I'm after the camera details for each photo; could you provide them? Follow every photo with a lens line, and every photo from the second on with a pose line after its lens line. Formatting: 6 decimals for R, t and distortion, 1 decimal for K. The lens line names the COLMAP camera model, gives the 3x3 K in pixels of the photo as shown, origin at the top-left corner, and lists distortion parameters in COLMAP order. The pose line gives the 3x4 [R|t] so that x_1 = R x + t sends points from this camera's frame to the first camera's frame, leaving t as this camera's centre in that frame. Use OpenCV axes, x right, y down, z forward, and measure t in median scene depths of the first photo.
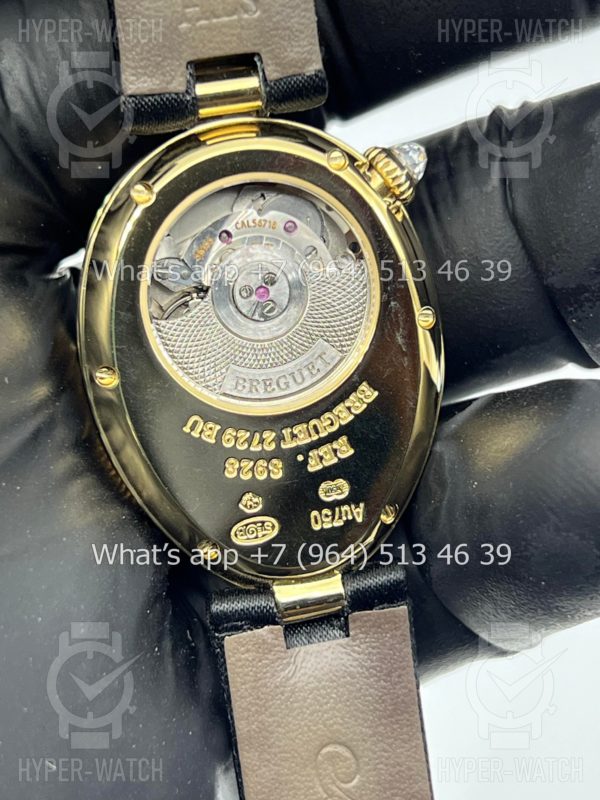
lens RADIAL K [[1834.9, 0, 300.0], [0, 1834.9, 400.0], [0, 0, 1]] dist [0.262767, -0.899042]
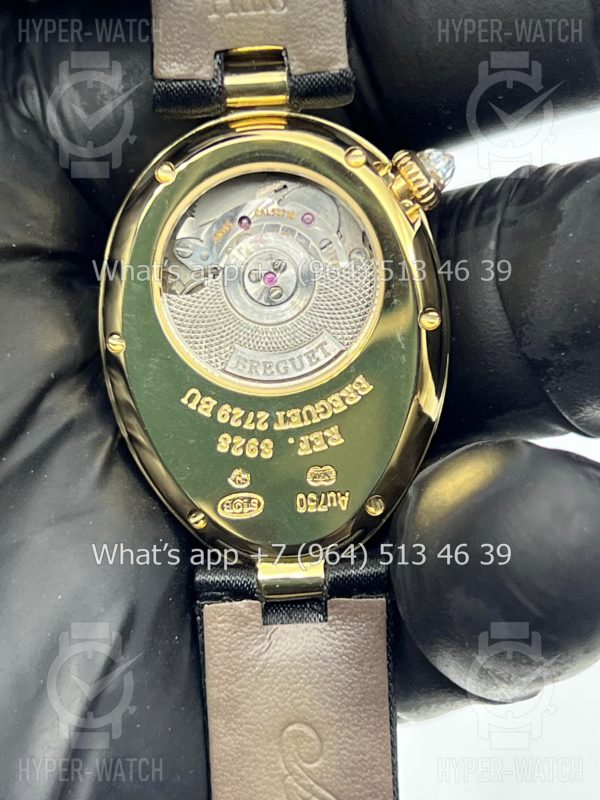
lens RADIAL K [[1834.9, 0, 300.0], [0, 1834.9, 400.0], [0, 0, 1]] dist [0.262767, -0.899042]
pose [[0.975964, 0.105491, -0.190699, 0.199531], [-0.111440, 0.993555, -0.020716, 0.029493], [0.187284, 0.041470, 0.981430, -0.014954]]
